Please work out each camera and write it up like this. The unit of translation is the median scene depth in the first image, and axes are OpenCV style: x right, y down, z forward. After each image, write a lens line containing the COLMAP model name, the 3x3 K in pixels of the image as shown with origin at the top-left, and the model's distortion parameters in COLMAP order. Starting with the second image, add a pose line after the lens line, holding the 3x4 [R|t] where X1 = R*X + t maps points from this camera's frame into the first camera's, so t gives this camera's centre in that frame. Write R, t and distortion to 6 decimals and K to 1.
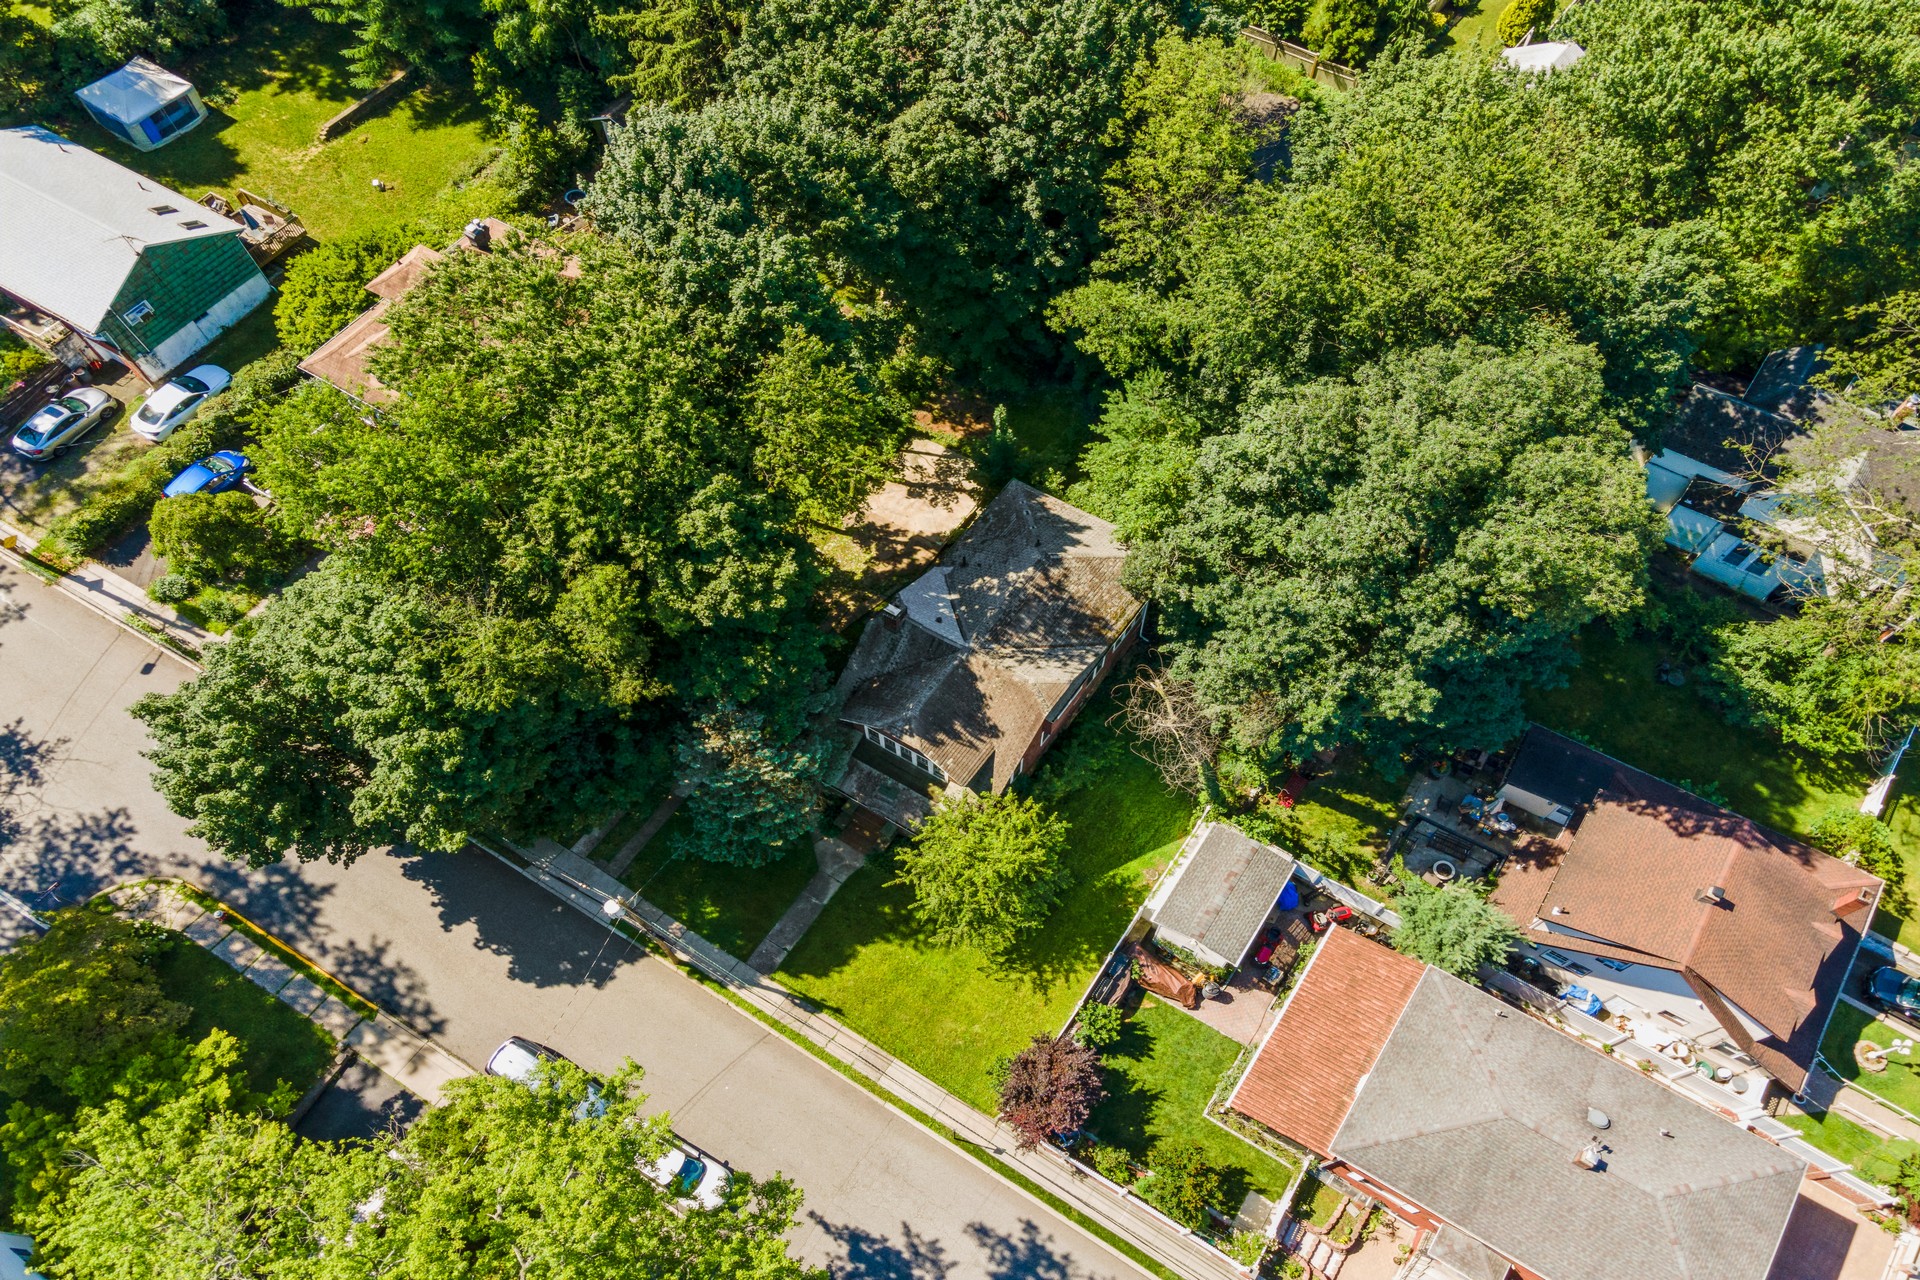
lens RADIAL K [[1241.6, 0, 960.0], [0, 1241.6, 640.0], [0, 0, 1]] dist [0.021084, 0.006169]
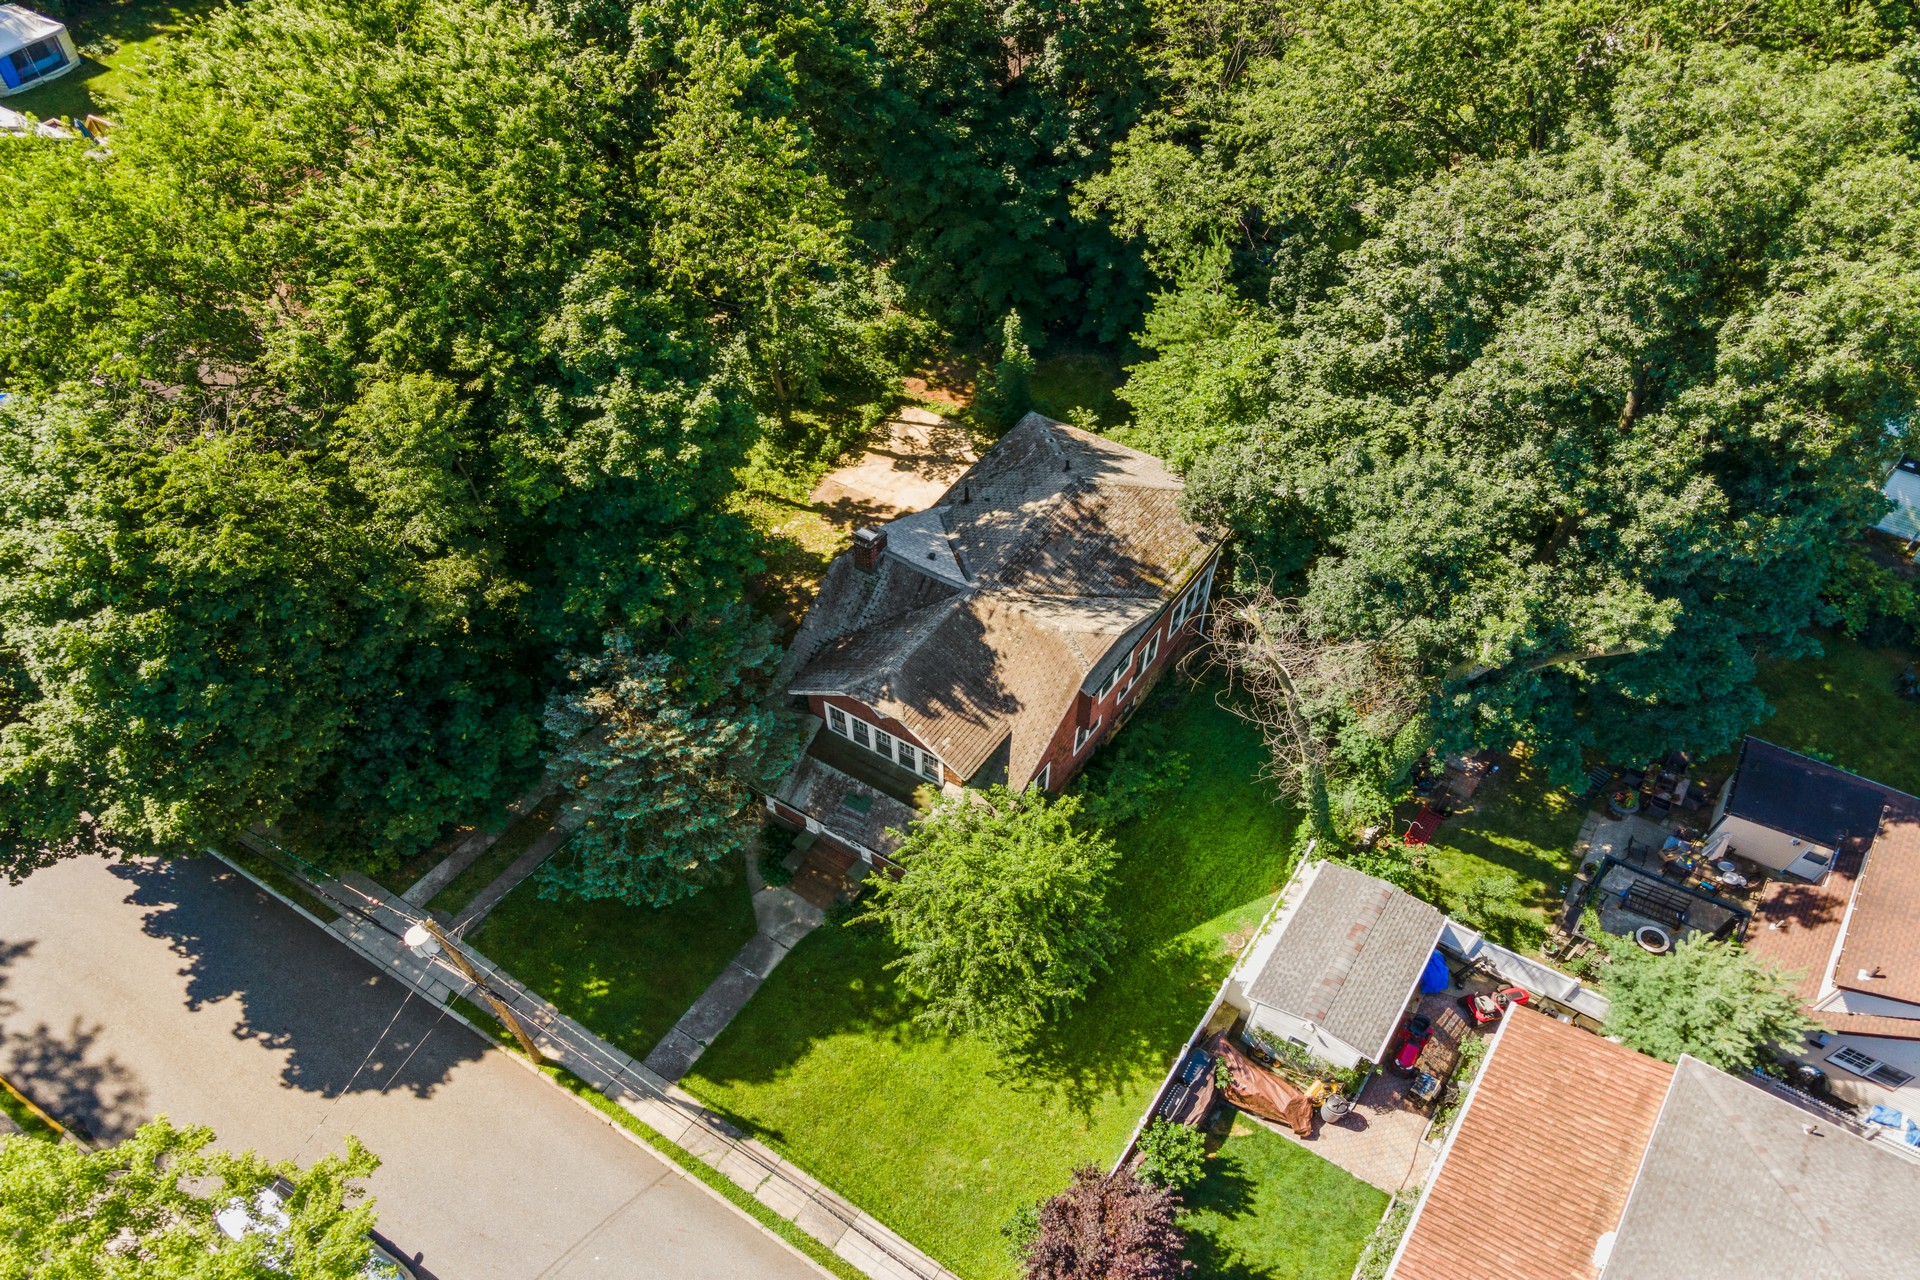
lens RADIAL K [[1241.6, 0, 960.0], [0, 1241.6, 640.0], [0, 0, 1]] dist [0.021084, 0.006169]
pose [[0.999999, 0.000082, -0.001421, 0.000678], [-0.000335, 0.983851, -0.178987, 0.155487], [0.001383, 0.178987, 0.983850, 0.296526]]
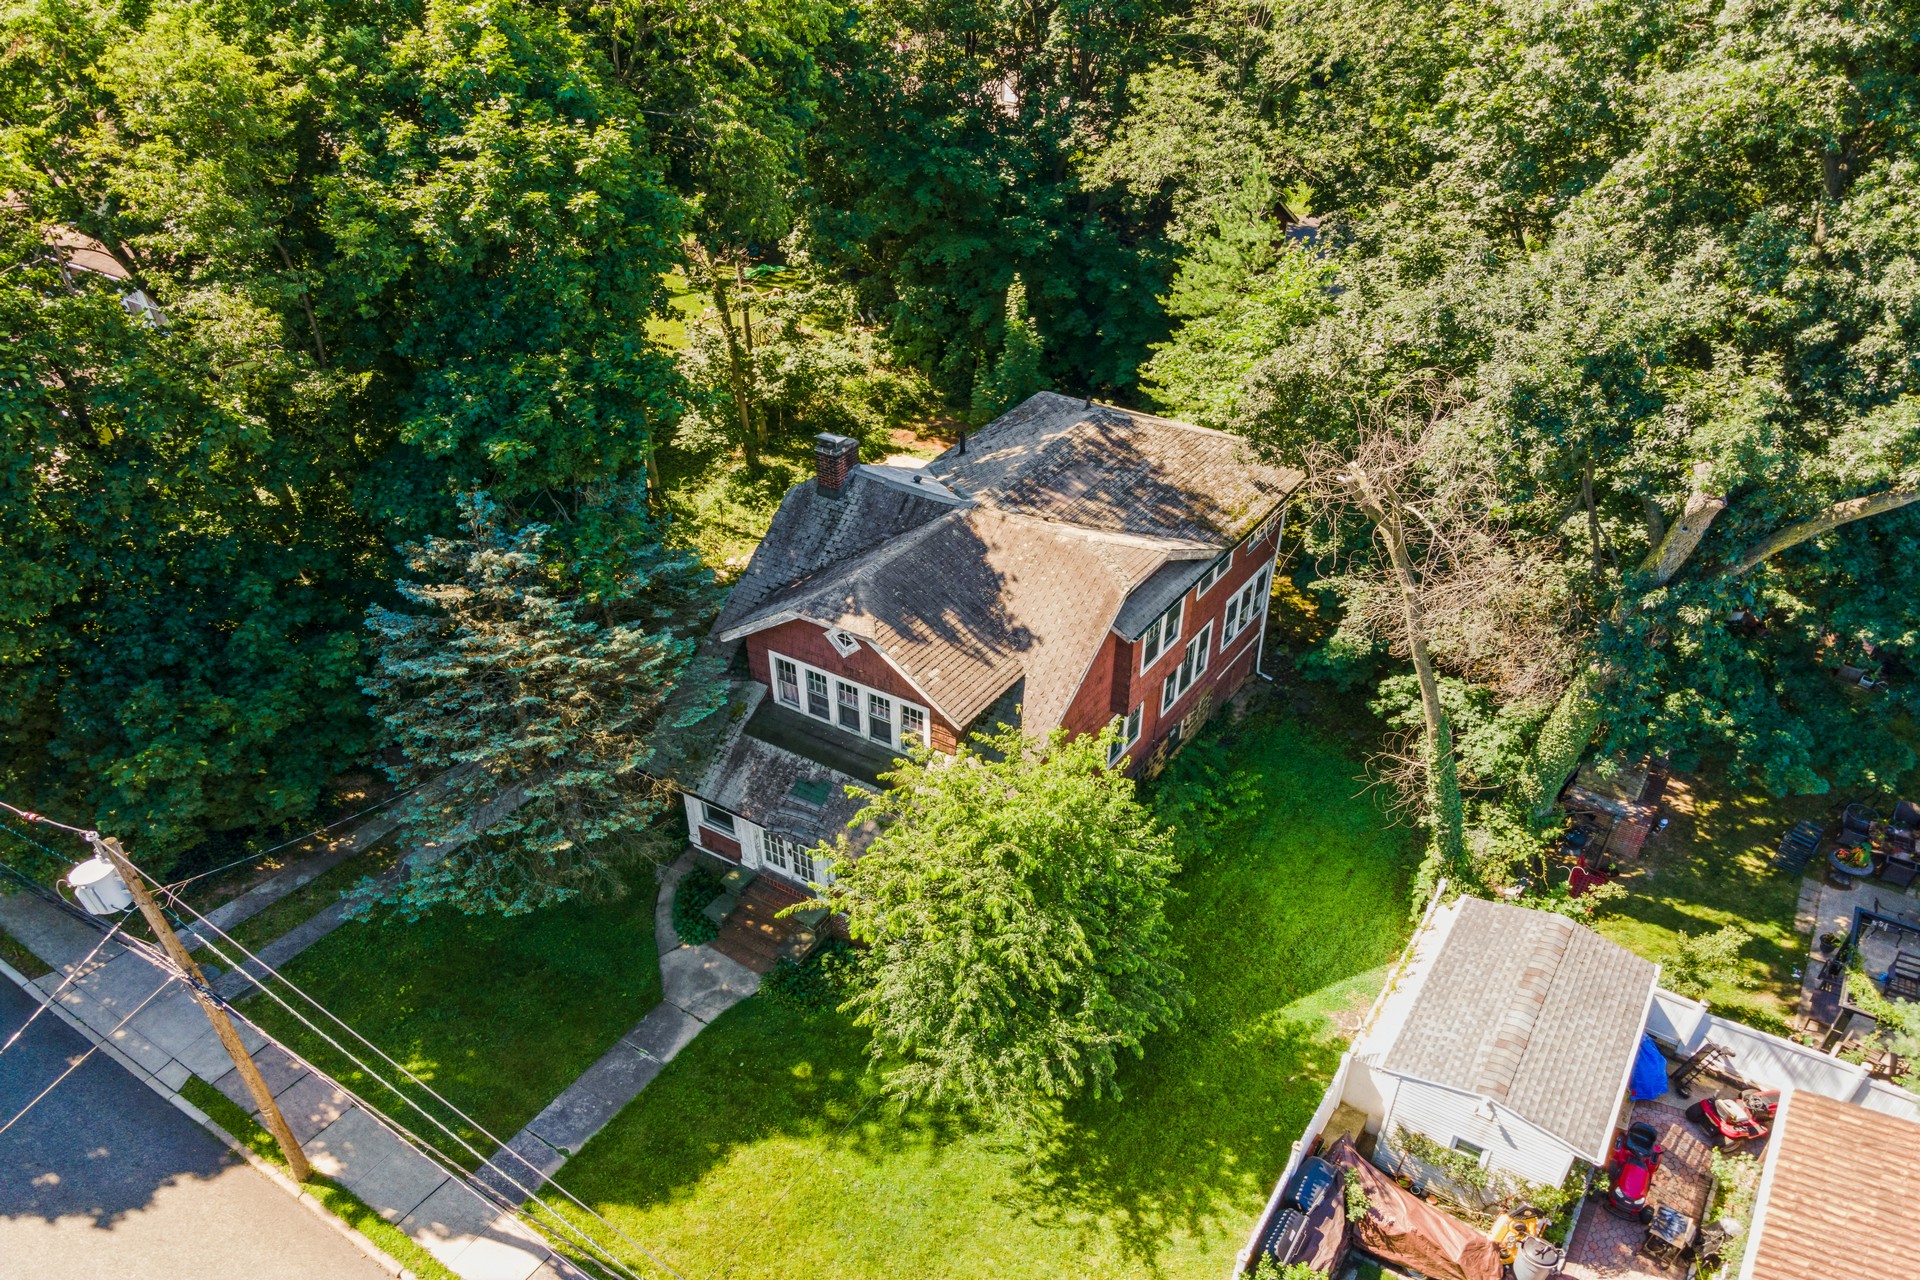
lens RADIAL K [[1246.3, 0, 957.4], [0, 1246.3, 641.0], [0, 0, 1]] dist [0.006848, 0.041288]
pose [[1.000000, -0.000340, -0.000328, 0.001383], [0.000163, 0.899846, -0.436207, 0.282553], [0.000444, 0.436207, 0.899846, 0.519291]]
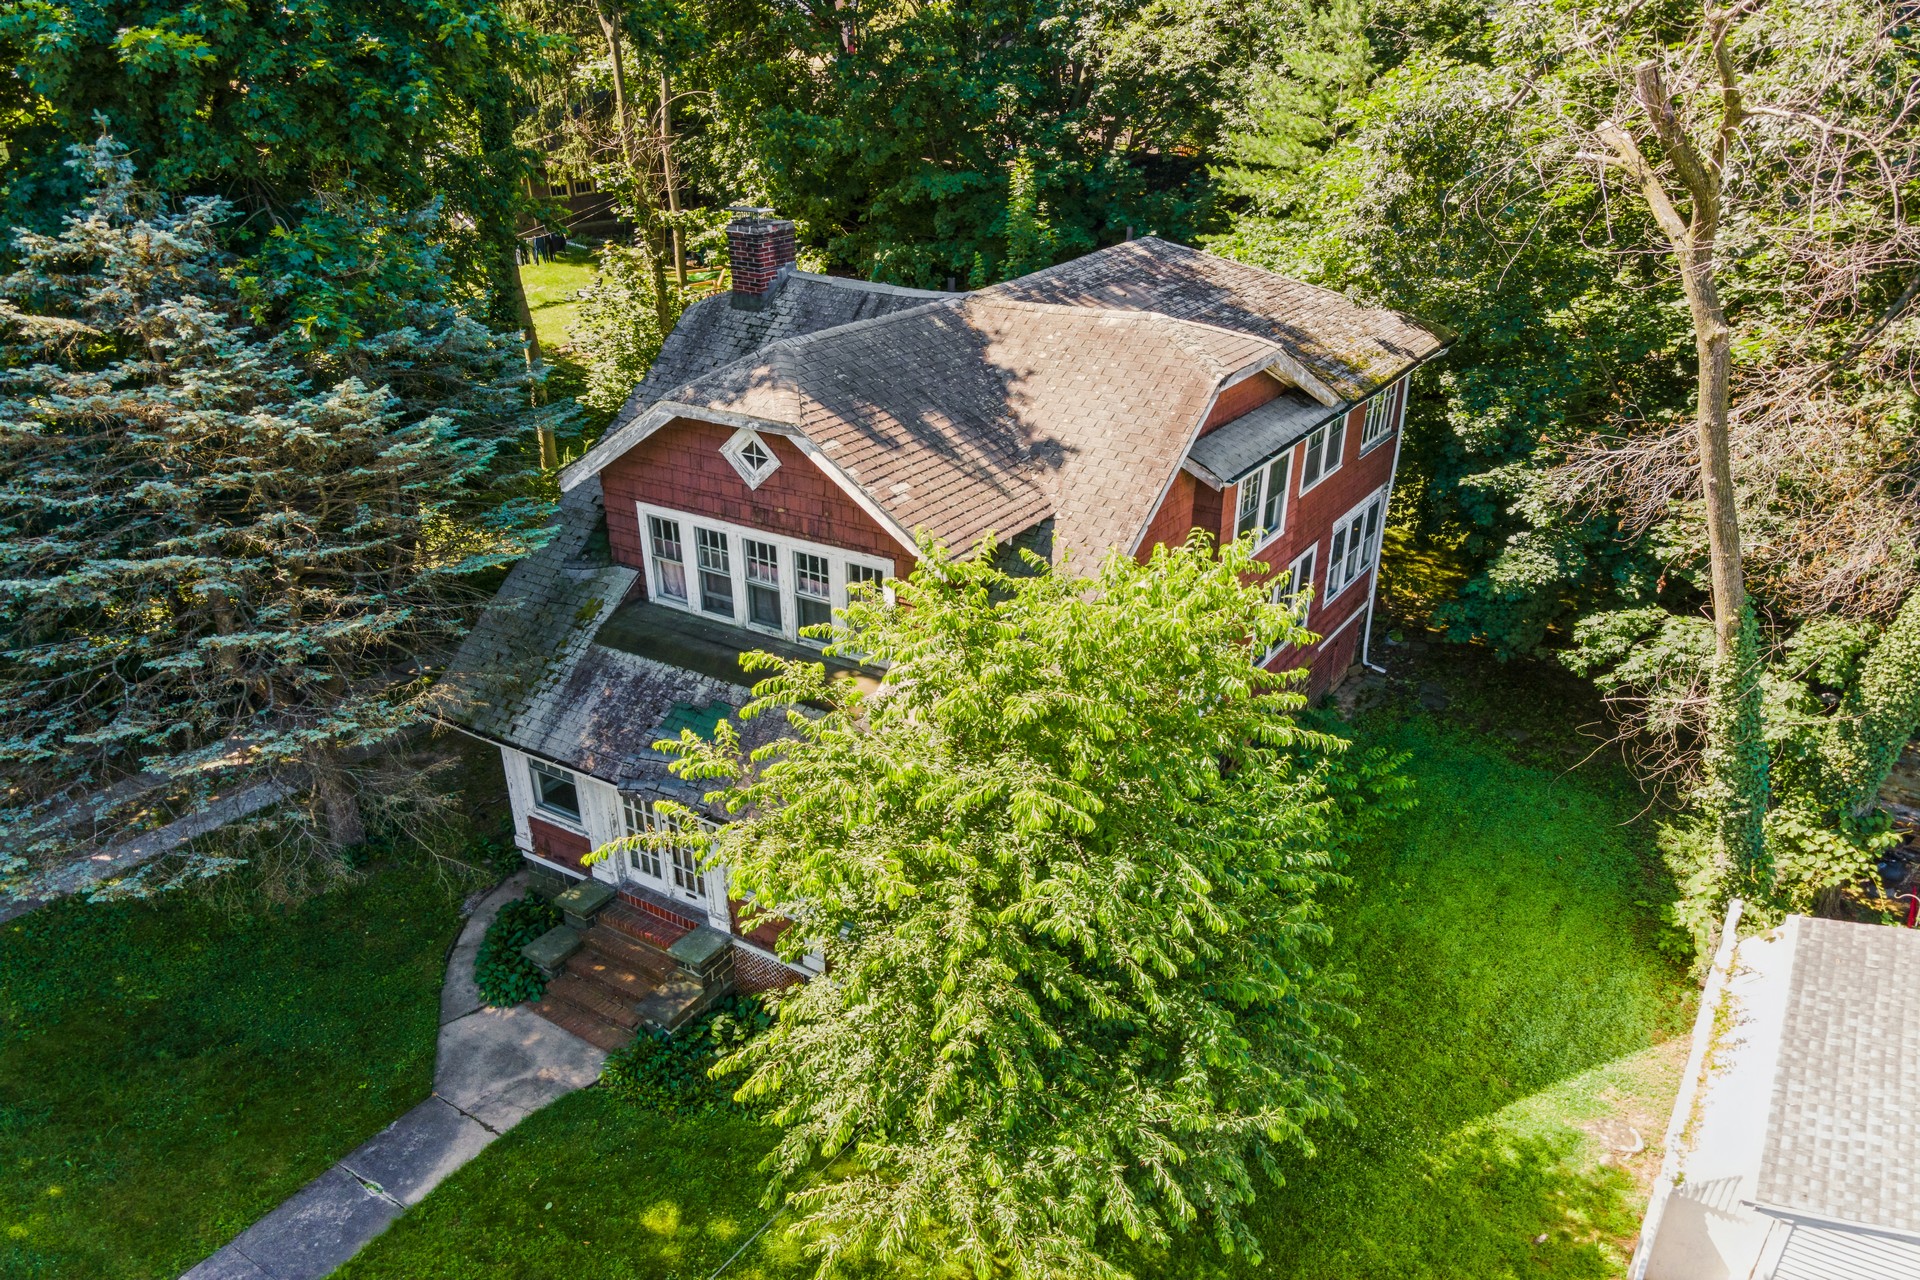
lens RADIAL K [[1246.9, 0, 951.5], [0, 1246.9, 645.2], [0, 0, 1]] dist [-0.002459, 0.038231]
pose [[0.999997, -0.001726, 0.001709, 0.002886], [0.002394, 0.819489, -0.573090, 0.274155], [-0.000411, 0.573093, 0.819490, 0.738933]]
